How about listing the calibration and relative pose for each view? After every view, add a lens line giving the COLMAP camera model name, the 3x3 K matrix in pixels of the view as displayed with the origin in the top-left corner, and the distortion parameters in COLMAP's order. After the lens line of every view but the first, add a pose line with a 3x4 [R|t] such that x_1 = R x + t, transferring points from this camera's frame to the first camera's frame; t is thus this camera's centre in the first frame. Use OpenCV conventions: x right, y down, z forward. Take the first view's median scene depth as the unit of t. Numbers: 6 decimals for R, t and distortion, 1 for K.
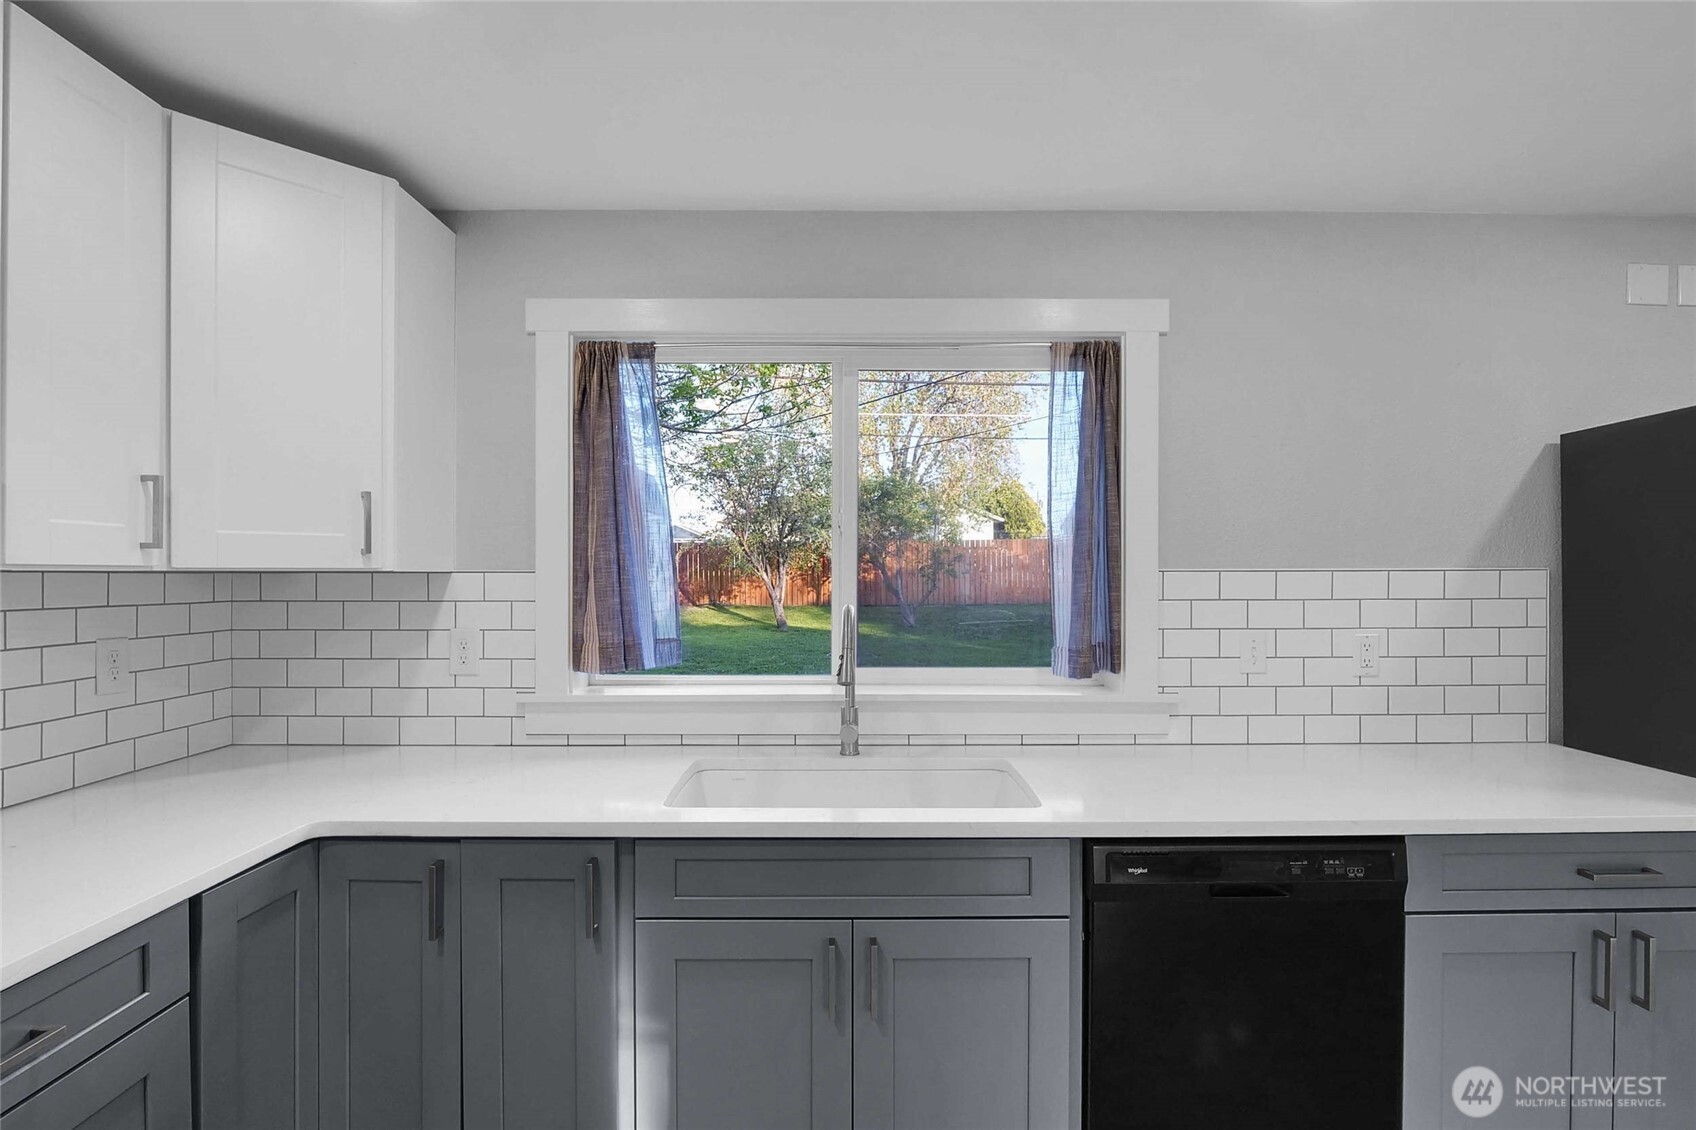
lens RADIAL K [[805.5, 0, 855.4], [0, 805.5, 572.3], [0, 0, 1]] dist [-0.012628, -0.000027]
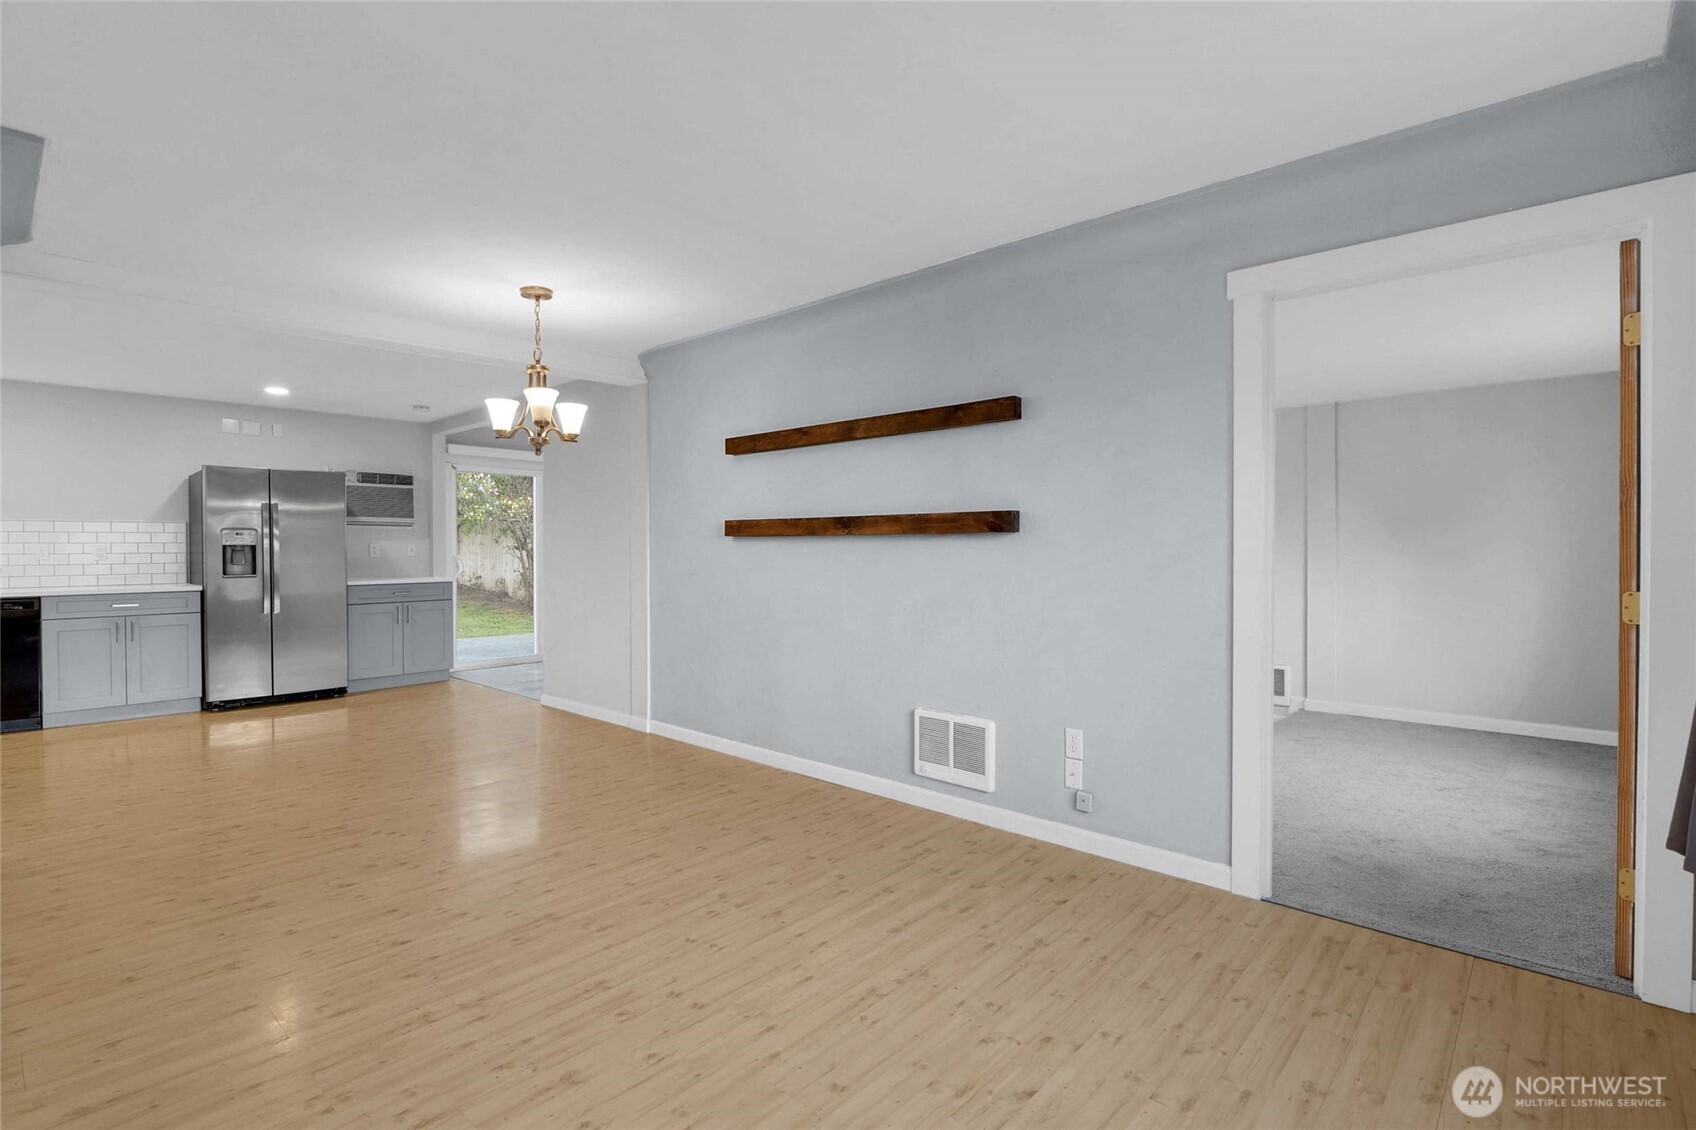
lens RADIAL K [[805.5, 0, 839.5], [0, 805.5, 557.7], [0, 0, 1]] dist [-0.012628, -0.000027]
pose [[0.682292, -0.012090, 0.730980, 0.375360], [-0.002745, 0.999814, 0.019099, 0.060777], [-0.731075, -0.015038, 0.682132, -2.661228]]
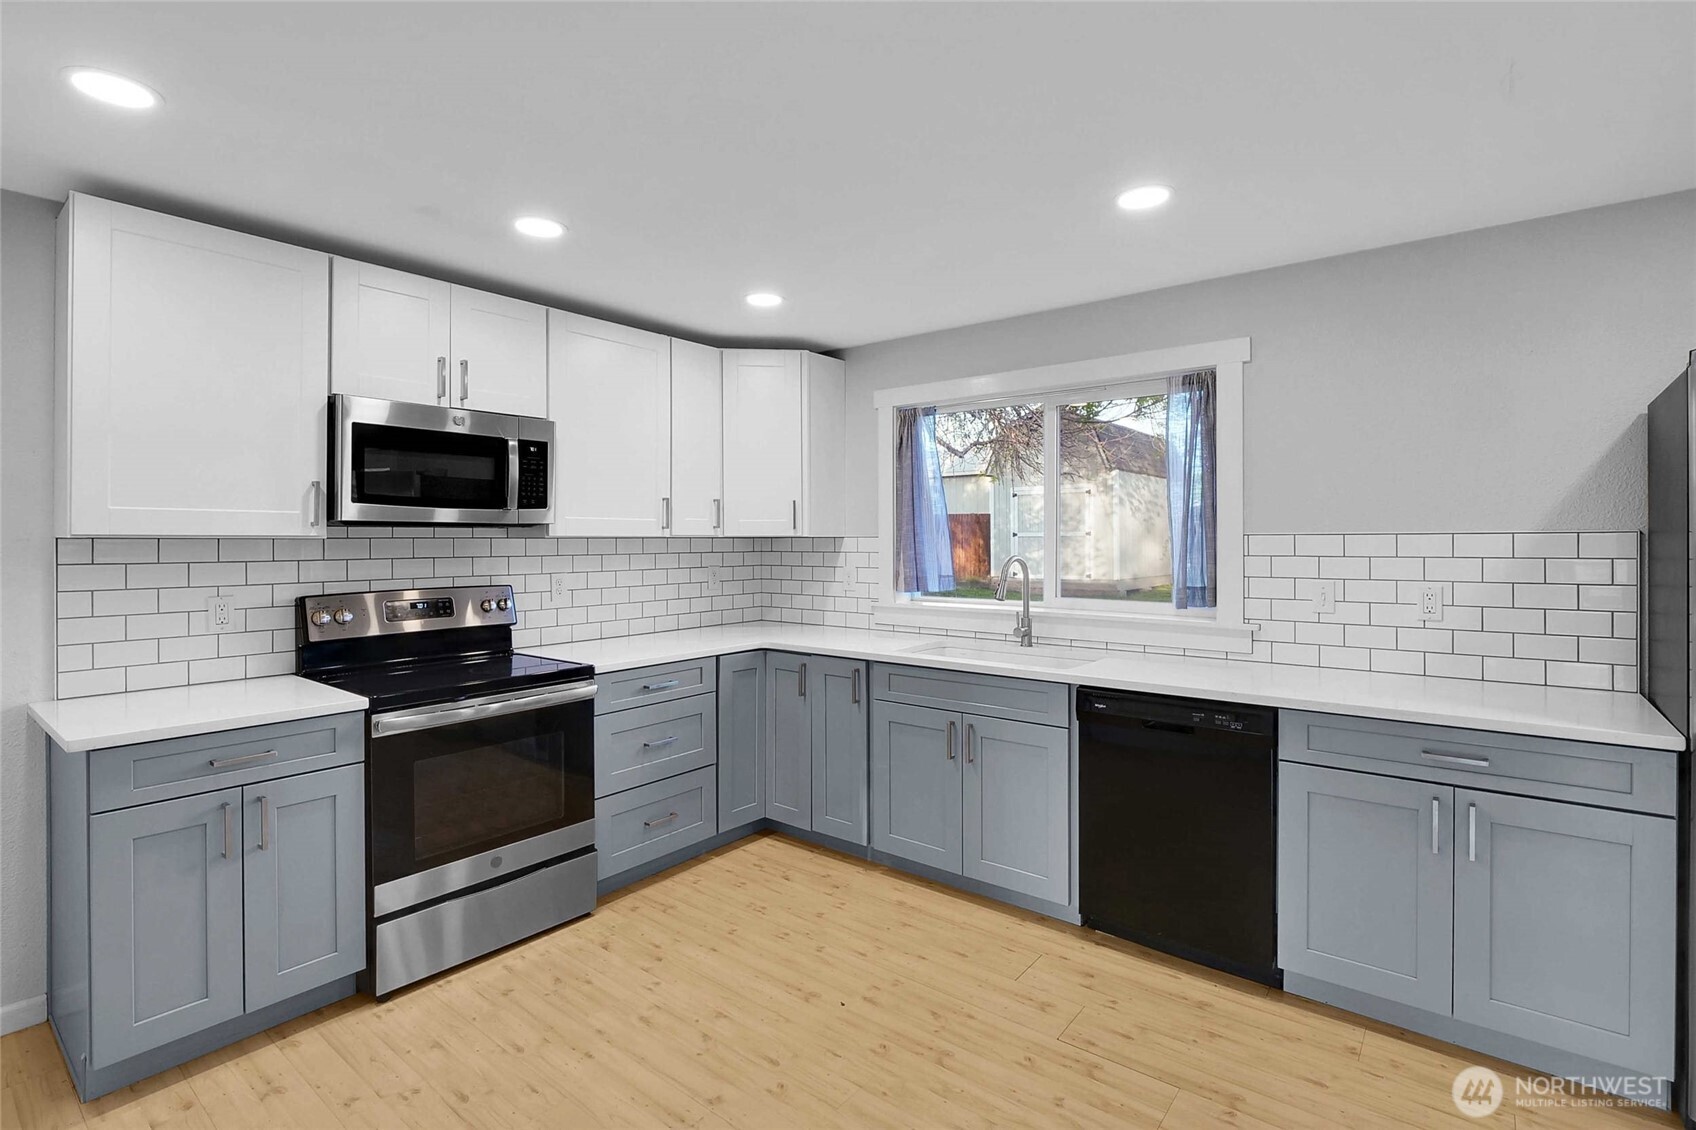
lens RADIAL K [[805.5, 0, 845.0], [0, 805.5, 537.3], [0, 0, 1]] dist [-0.012628, -0.000027]
pose [[0.779163, -0.002532, -0.626817, 0.709012], [0.005200, 0.999984, 0.002424, -0.004021], [0.626800, -0.005149, 0.779163, -0.500570]]
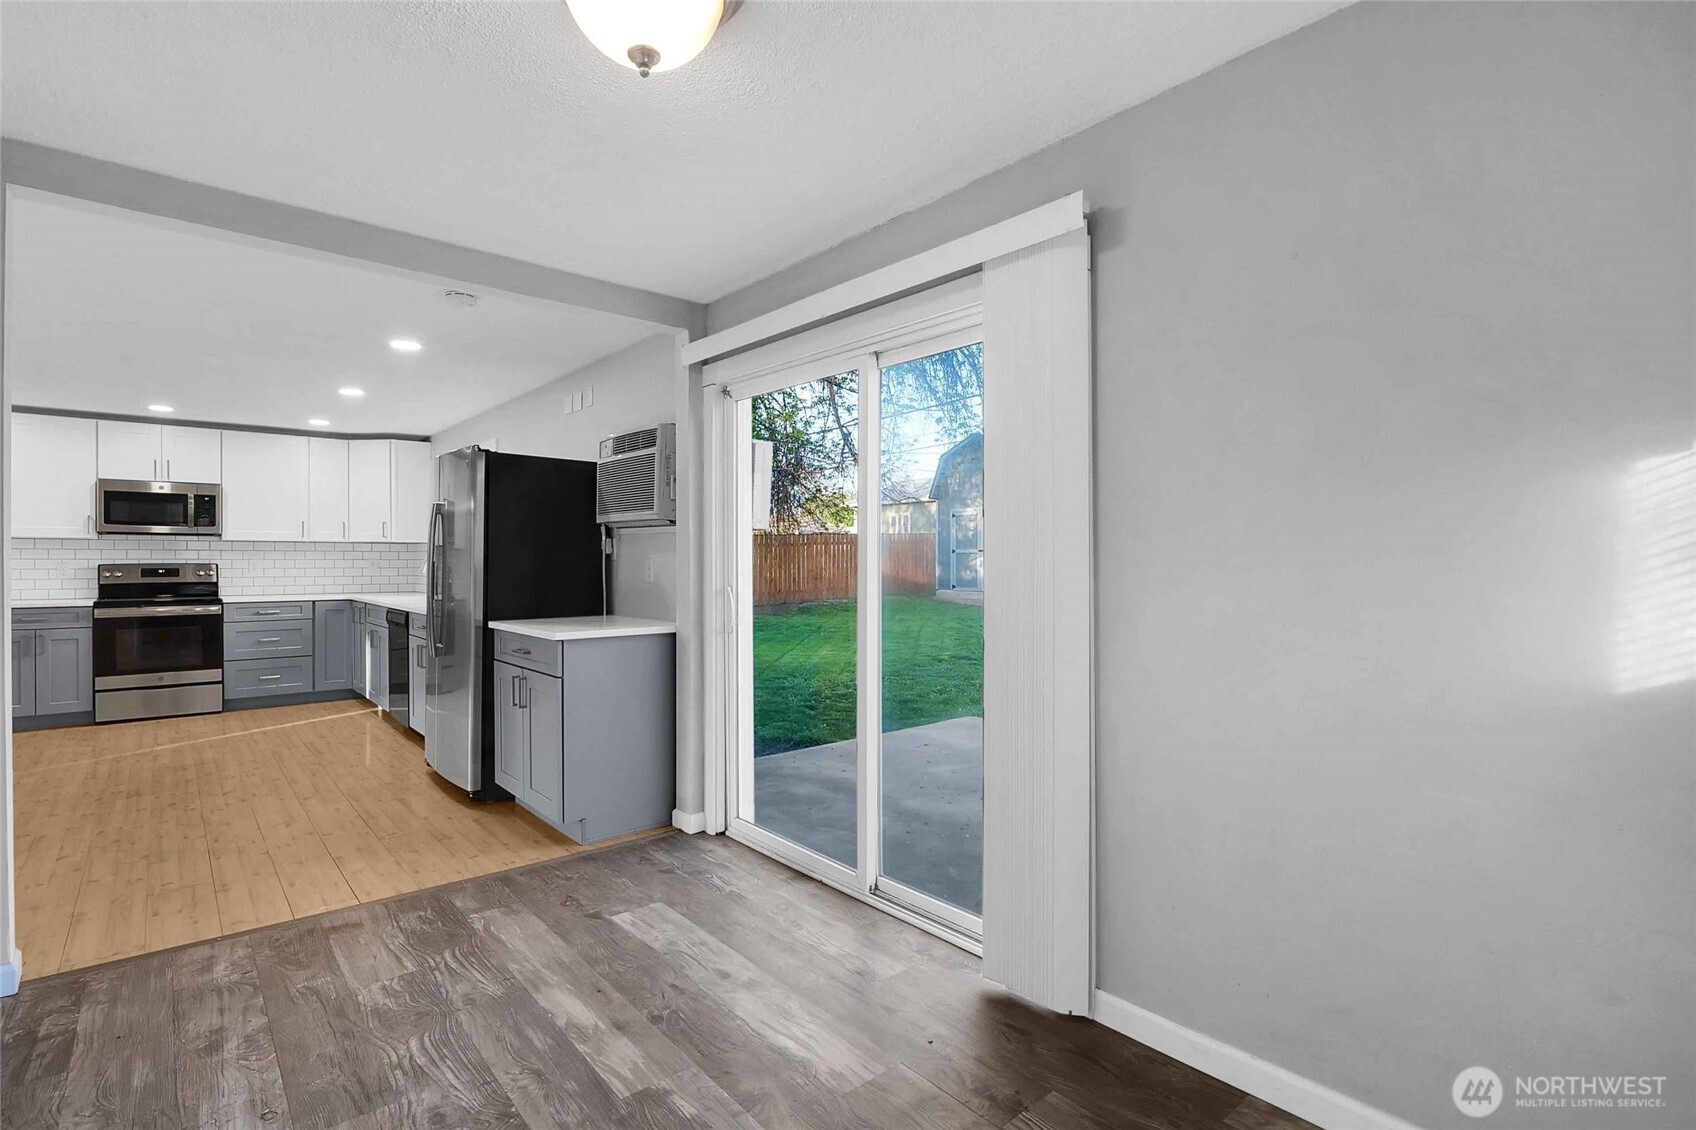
lens RADIAL K [[805.5, 0, 840.1], [0, 805.5, 564.2], [0, 0, 1]] dist [-0.012628, -0.000027]
pose [[0.639457, 0.003733, -0.768818, 3.227558], [0.003340, 0.999965, 0.007634, 0.073505], [0.768820, -0.007449, 0.639422, 0.165492]]
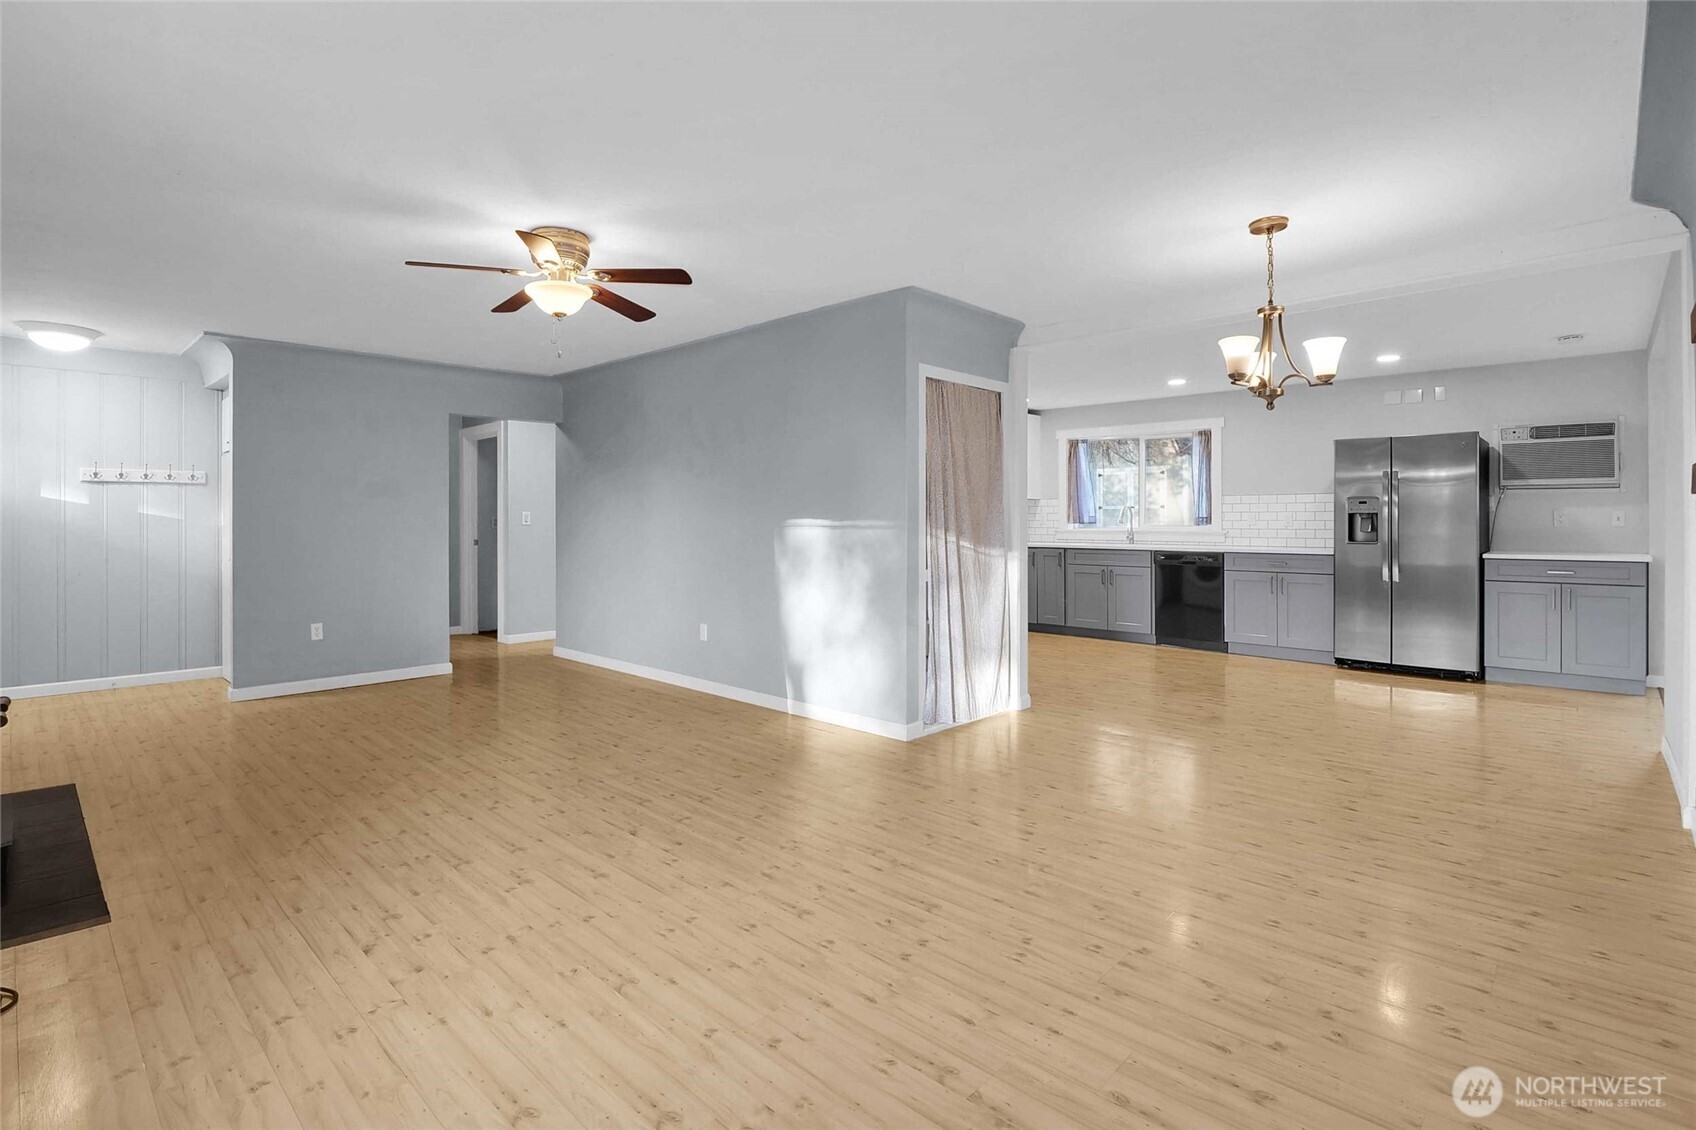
lens RADIAL K [[805.5, 0, 836.1], [0, 805.5, 521.1], [0, 0, 1]] dist [-0.012628, -0.000027]
pose [[0.716800, 0.002482, -0.697274, 1.607291], [0.006209, 0.999931, 0.009942, 0.064392], [0.697251, -0.011456, 0.716736, -2.659039]]
